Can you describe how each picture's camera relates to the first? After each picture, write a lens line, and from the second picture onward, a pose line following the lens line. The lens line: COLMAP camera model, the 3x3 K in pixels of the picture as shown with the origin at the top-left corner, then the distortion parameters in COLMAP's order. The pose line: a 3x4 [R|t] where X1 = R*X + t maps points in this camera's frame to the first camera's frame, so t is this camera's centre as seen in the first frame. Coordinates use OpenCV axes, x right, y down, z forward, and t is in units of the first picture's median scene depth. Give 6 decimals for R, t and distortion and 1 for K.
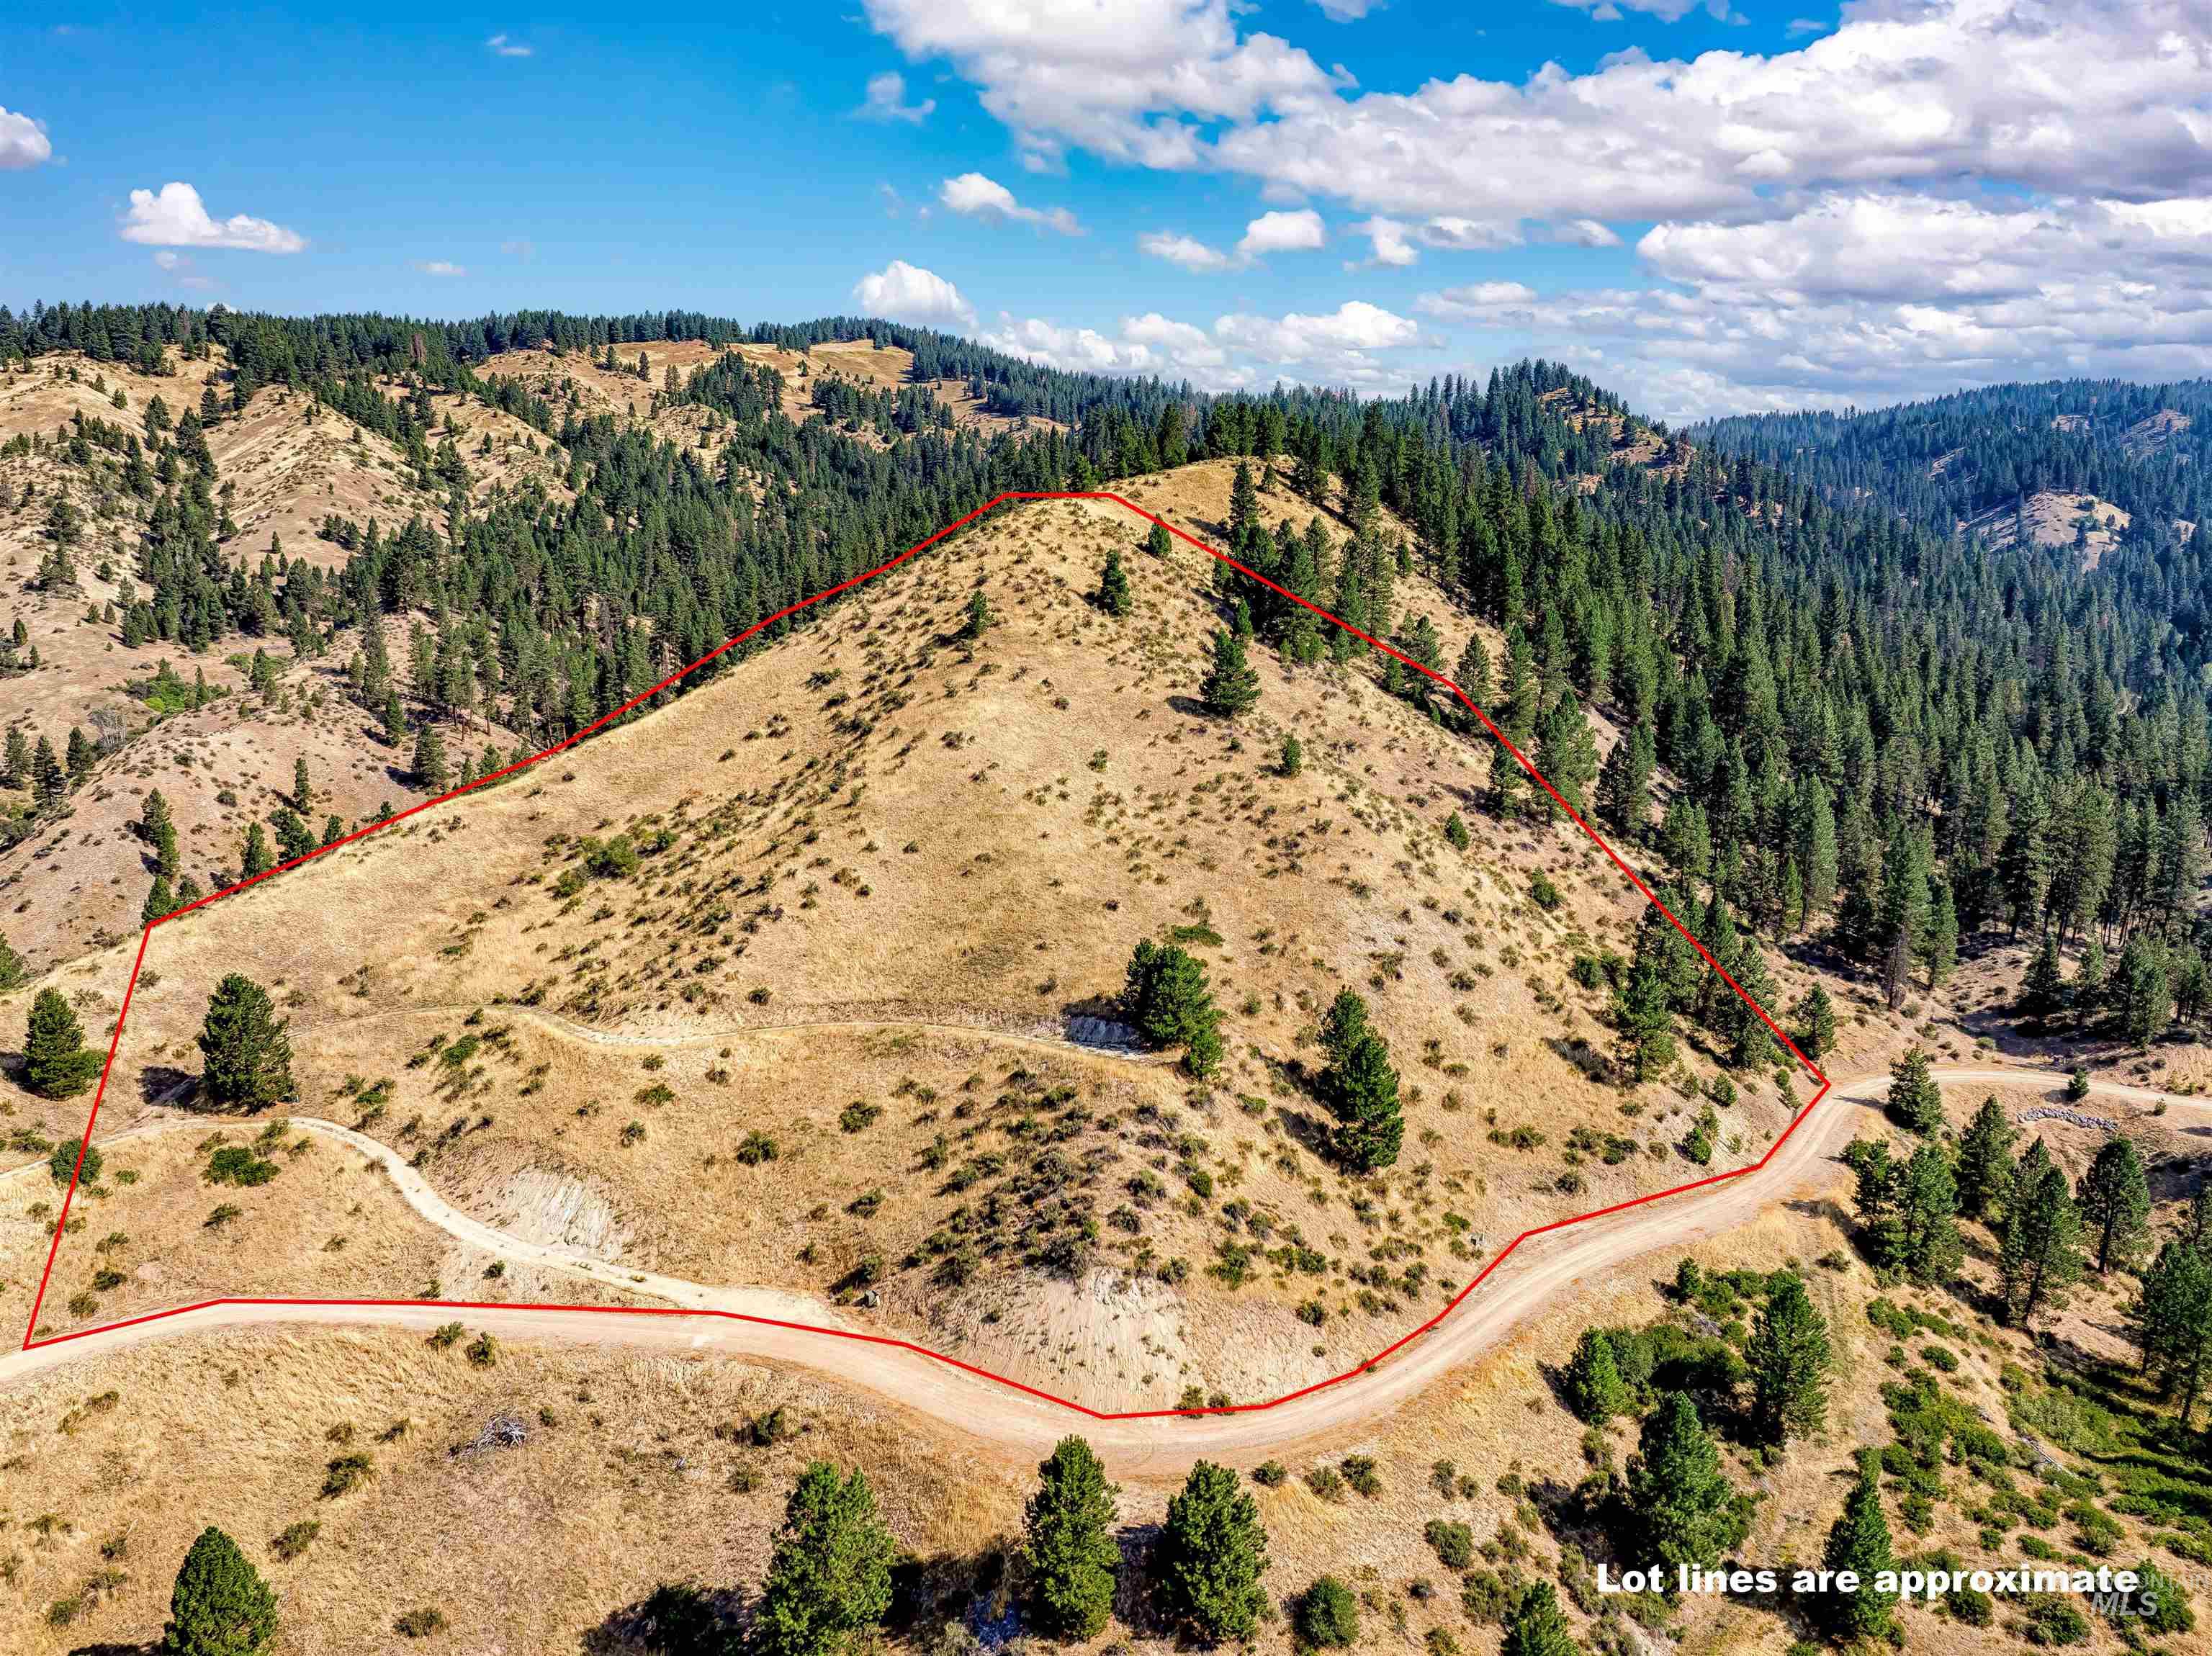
lens RADIAL K [[1566.6, 0, 1106.0], [0, 1566.6, 828.0], [0, 0, 1]] dist [-0.034262, -0.002475]
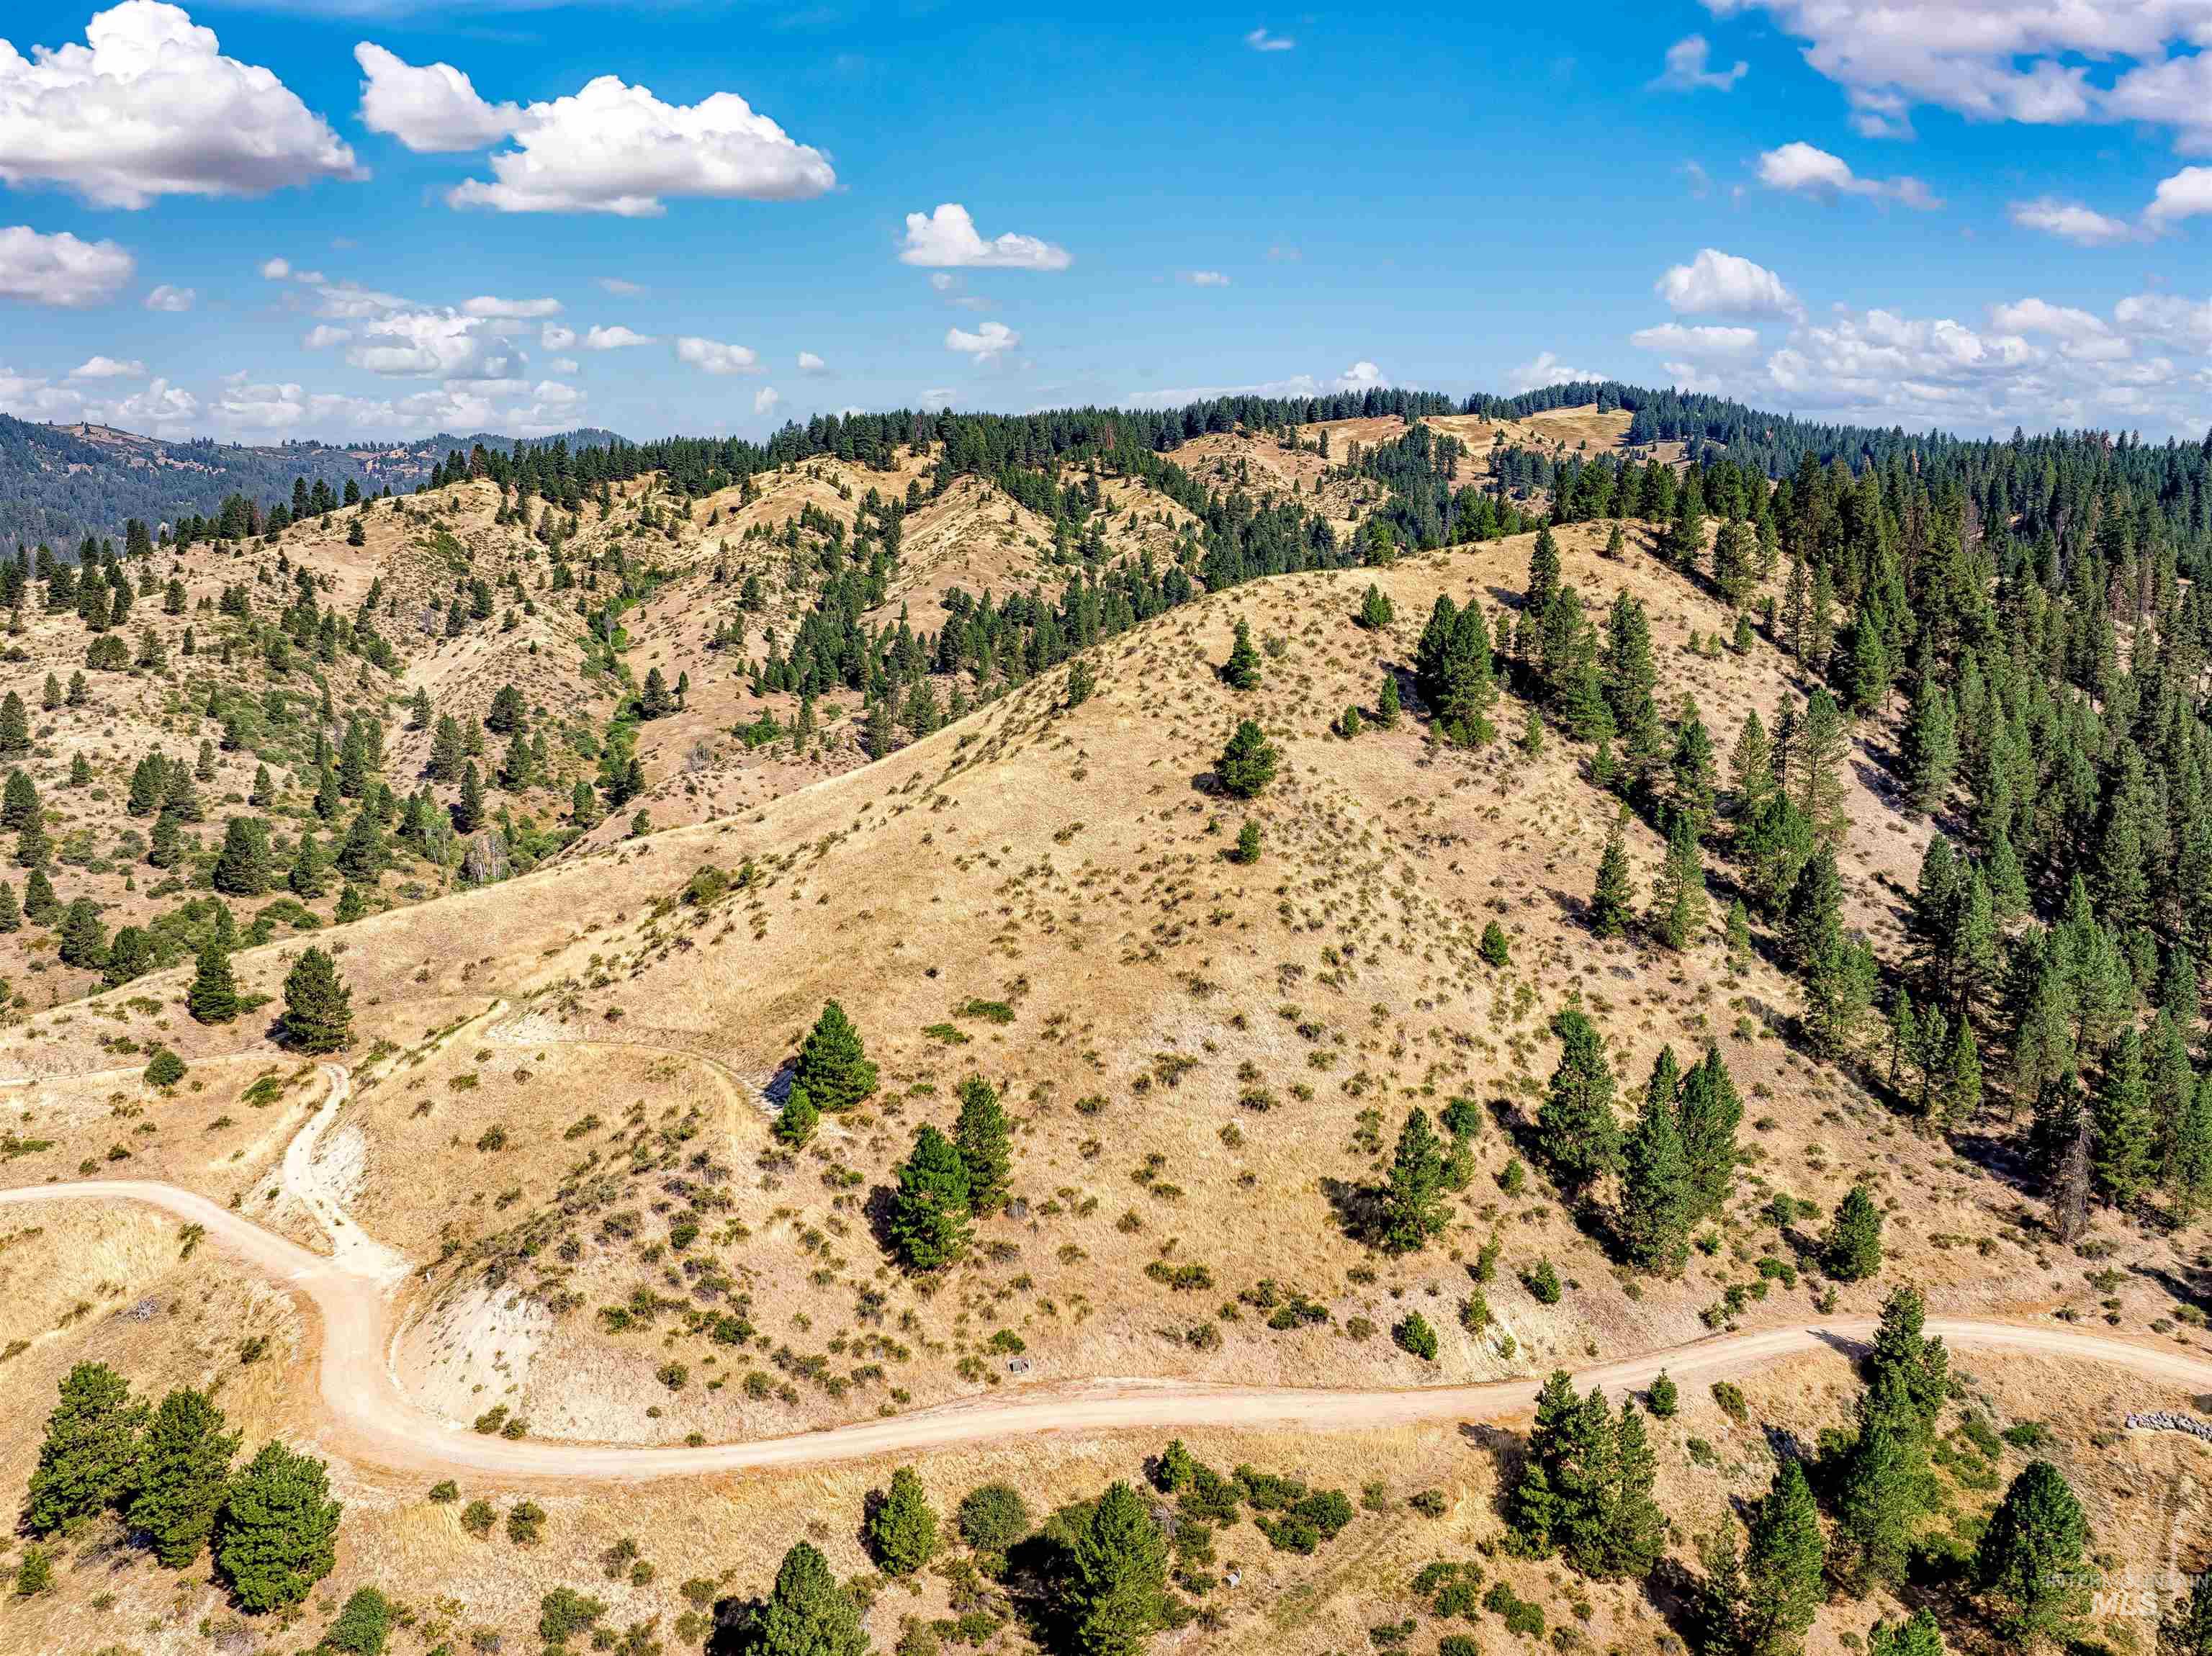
lens RADIAL K [[1573.8, 0, 1104.0], [0, 1573.8, 827.3], [0, 0, 1]] dist [-0.031856, -0.007089]
pose [[0.870701, 0.065398, -0.487446, 0.479674], [-0.086794, 0.995996, -0.021409, -0.025734], [0.484094, 0.060948, 0.872891, 0.130888]]
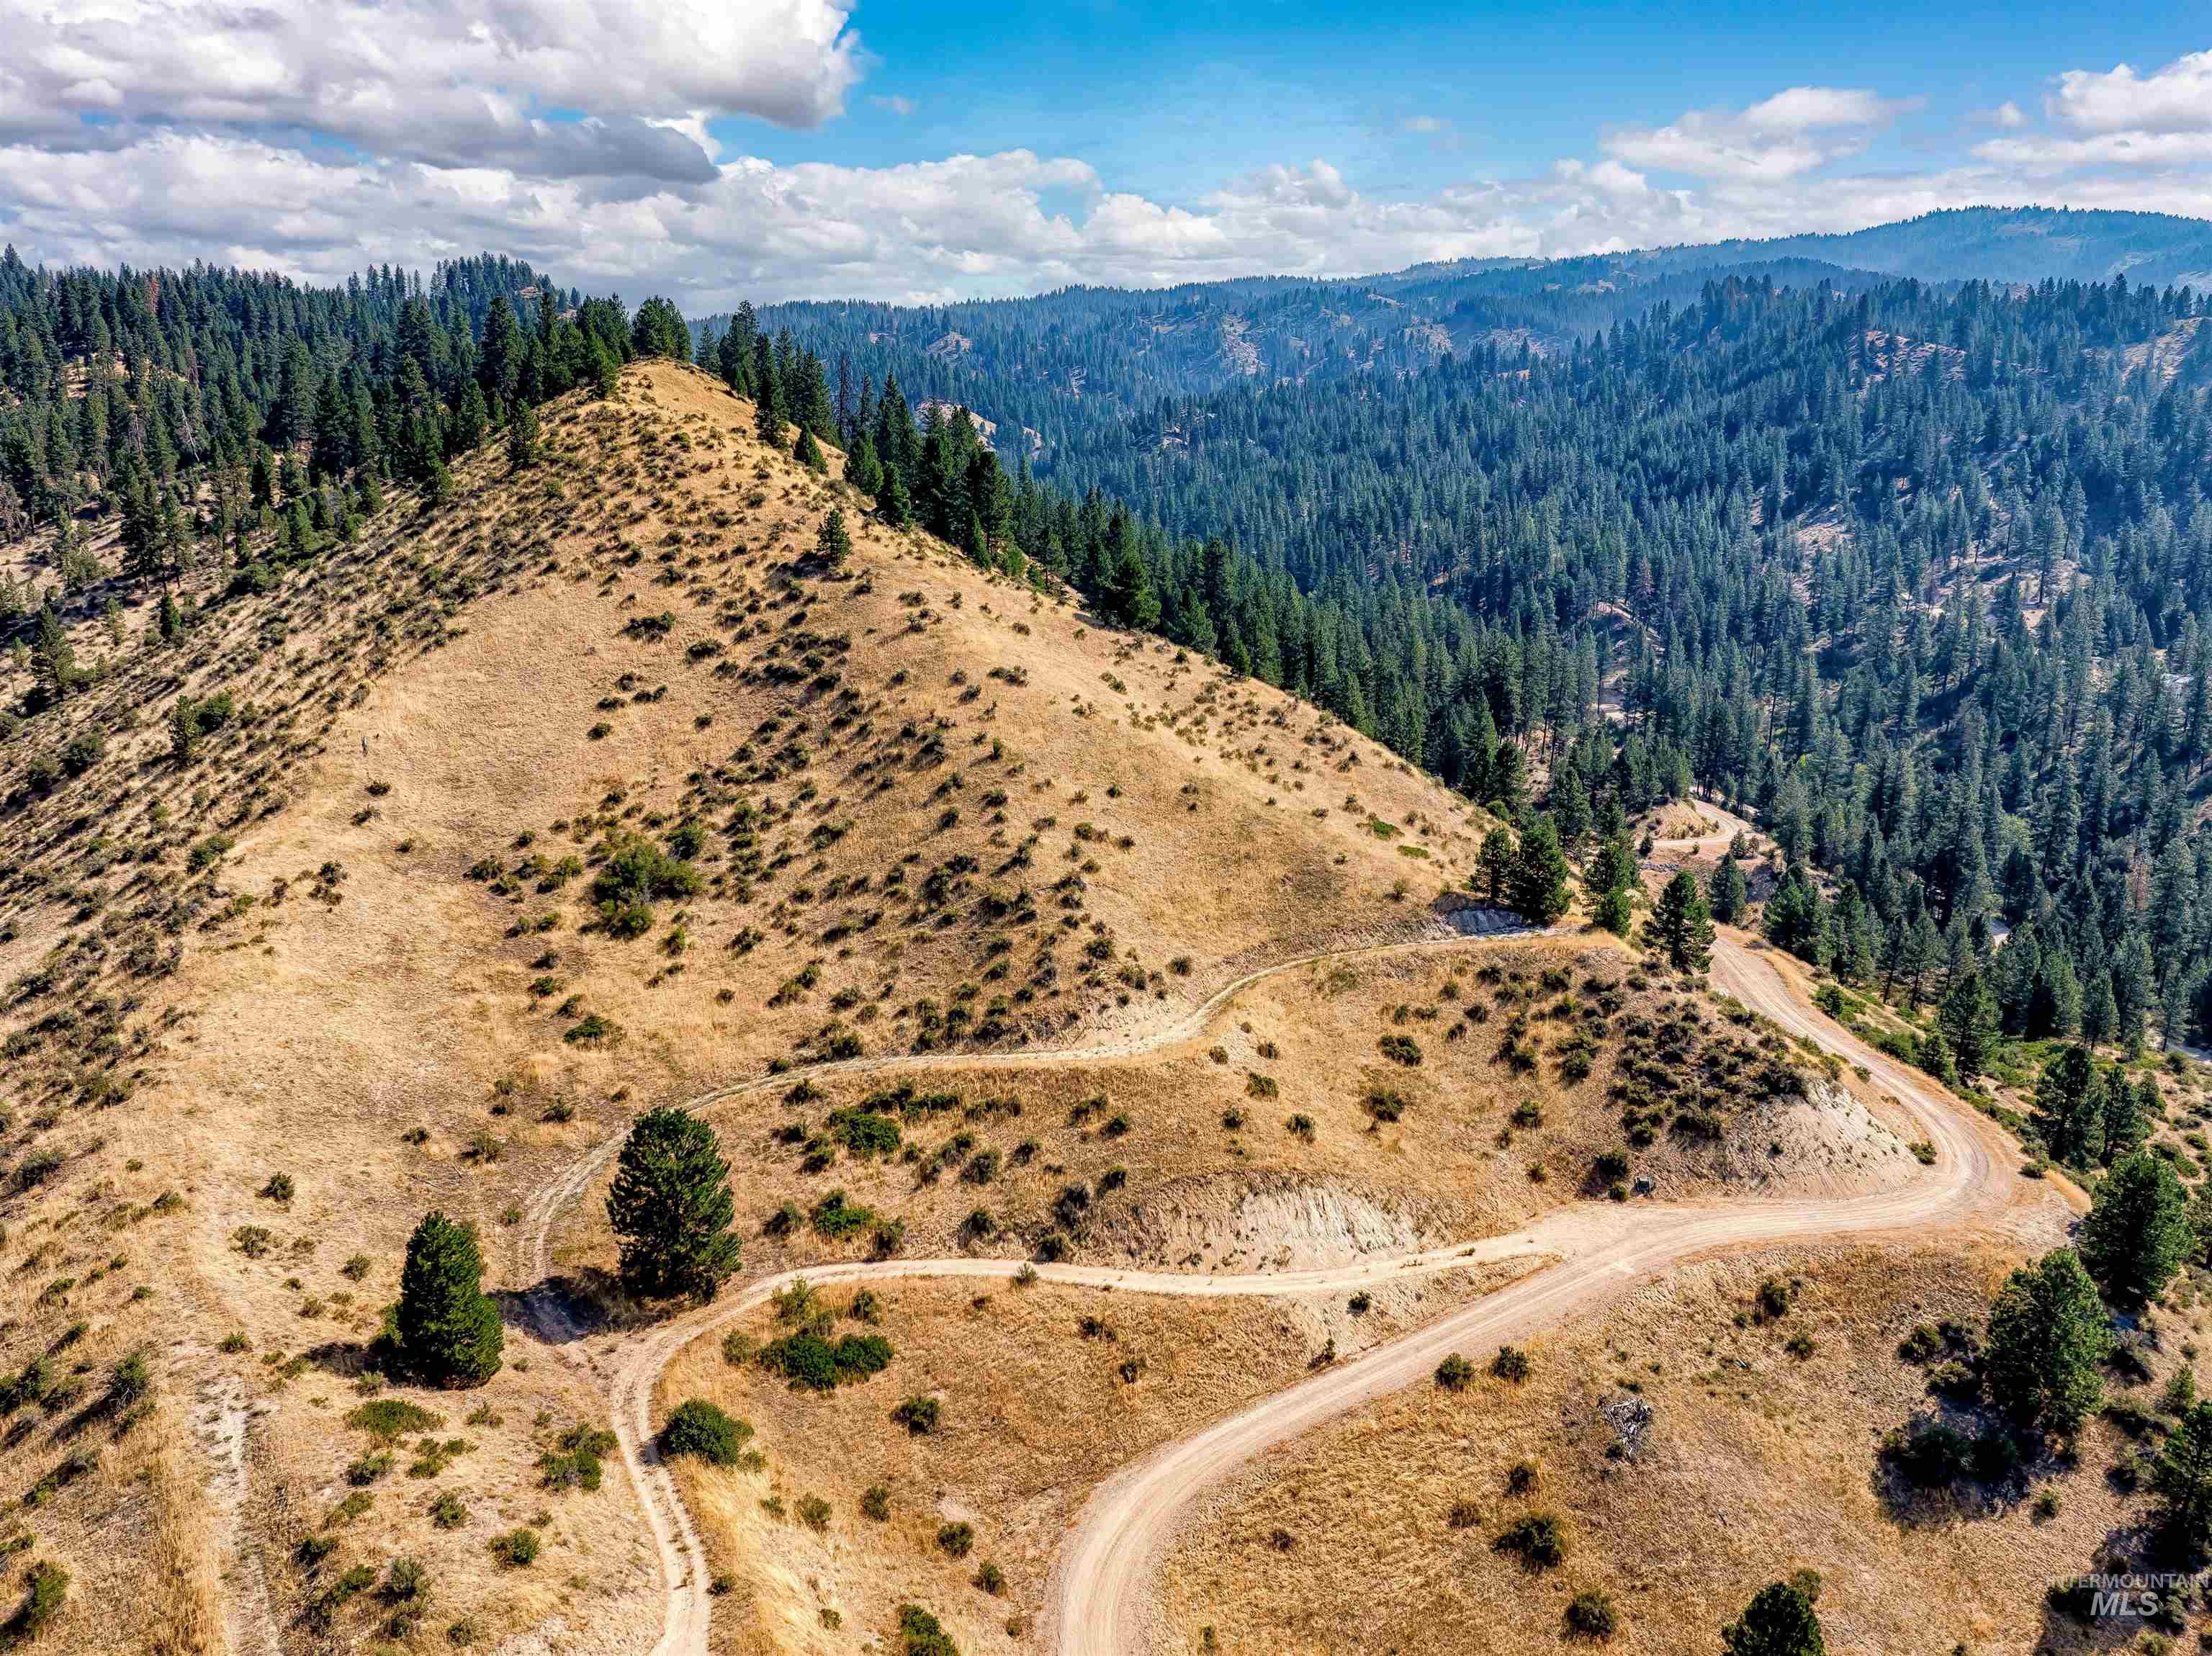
lens RADIAL K [[1560.2, 0, 1104.8], [0, 1560.2, 824.5], [0, 0, 1]] dist [-0.035390, -0.001061]
pose [[0.726895, -0.160066, 0.667834, -0.637623], [0.121180, 0.987094, 0.104690, -0.055485], [-0.675972, 0.004829, 0.736911, 0.277056]]
